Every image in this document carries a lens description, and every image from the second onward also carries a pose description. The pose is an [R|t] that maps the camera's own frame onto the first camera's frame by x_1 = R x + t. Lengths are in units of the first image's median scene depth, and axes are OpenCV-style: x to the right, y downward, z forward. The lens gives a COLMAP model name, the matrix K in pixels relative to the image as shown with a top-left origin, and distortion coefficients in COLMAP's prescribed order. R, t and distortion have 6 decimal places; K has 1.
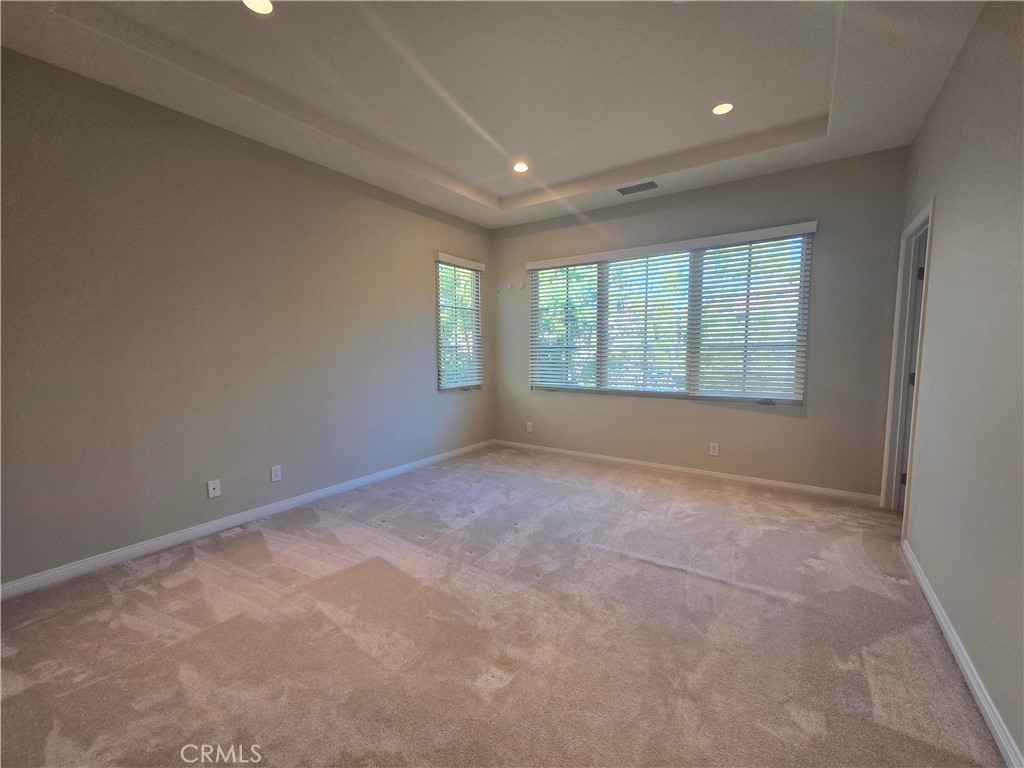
lens RADIAL K [[420.5, 0, 507.0], [0, 420.5, 386.7], [0, 0, 1]] dist [-0.001945, 0.002167]
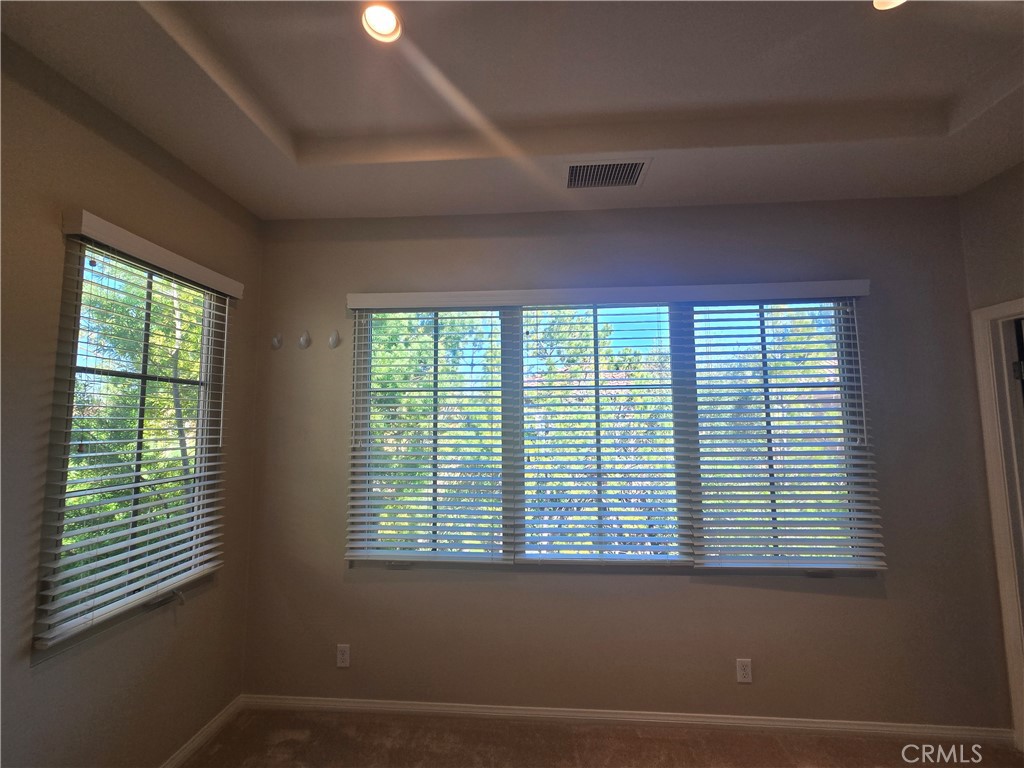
lens RADIAL K [[420.5, 0, 509.3], [0, 420.5, 383.1], [0, 0, 1]] dist [-0.001945, 0.002167]
pose [[0.857449, 0.043227, 0.512750, -0.039513], [0.047863, 0.985445, -0.163118, -0.118259], [-0.512338, 0.164407, 0.842900, 0.569456]]
